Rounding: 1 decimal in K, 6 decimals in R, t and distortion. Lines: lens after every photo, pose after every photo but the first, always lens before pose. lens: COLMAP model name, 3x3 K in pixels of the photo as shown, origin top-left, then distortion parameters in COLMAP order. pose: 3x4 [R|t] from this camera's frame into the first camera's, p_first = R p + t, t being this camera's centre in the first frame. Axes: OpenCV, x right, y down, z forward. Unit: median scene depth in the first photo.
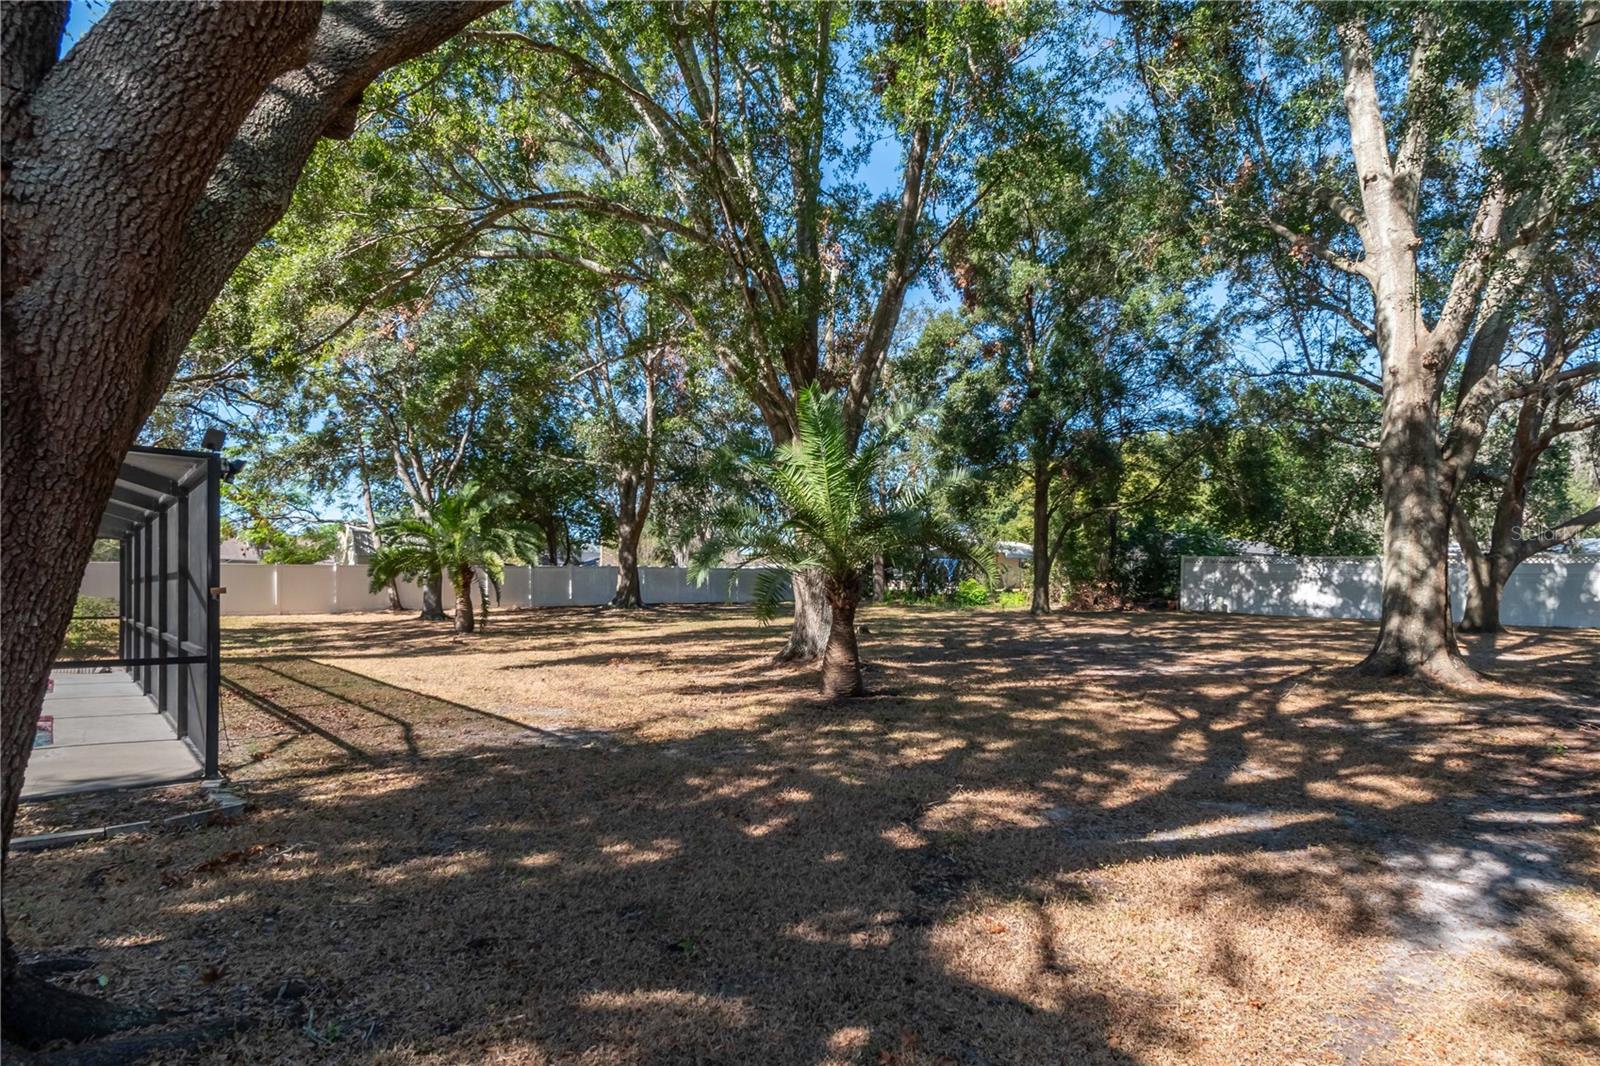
lens RADIAL K [[755.2, 0, 840.1], [0, 755.2, 567.0], [0, 0, 1]] dist [0.005115, -0.000793]
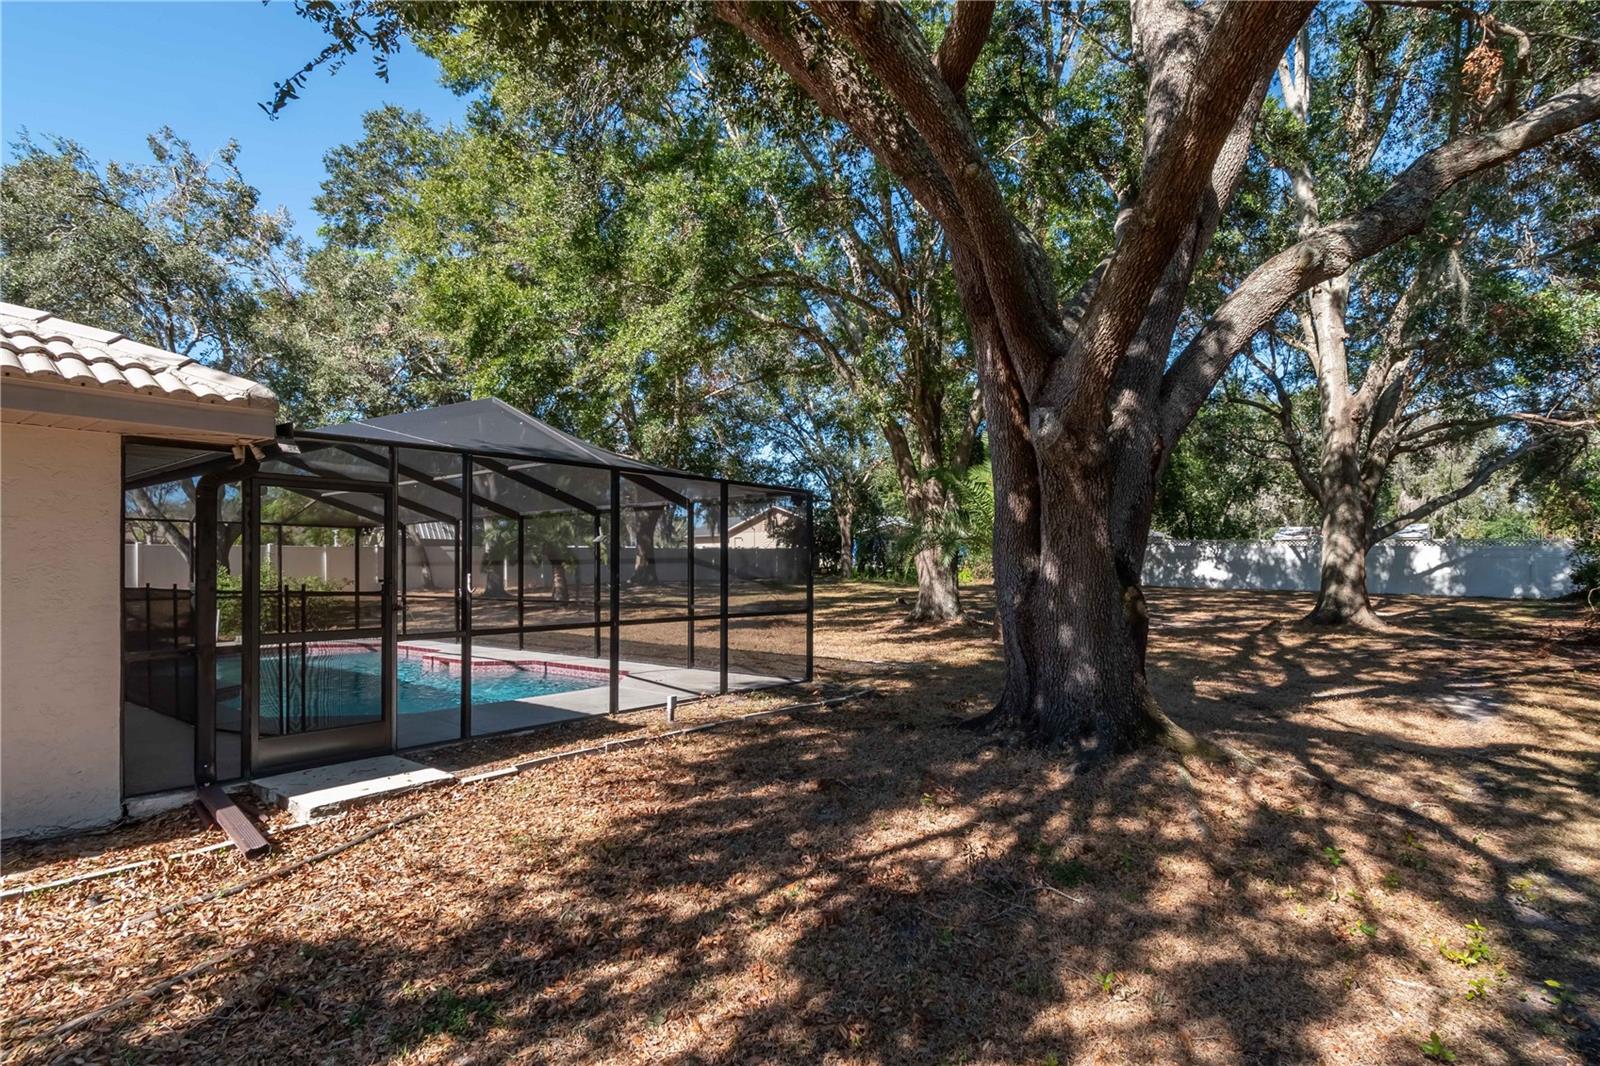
lens RADIAL K [[755.2, 0, 804.5], [0, 755.2, 544.2], [0, 0, 1]] dist [0.005115, -0.000793]
pose [[0.989492, 0.000047, 0.144591, -0.521258], [0.000081, 1.000000, -0.000884, -0.013823], [-0.144591, 0.000886, 0.989491, -0.332021]]
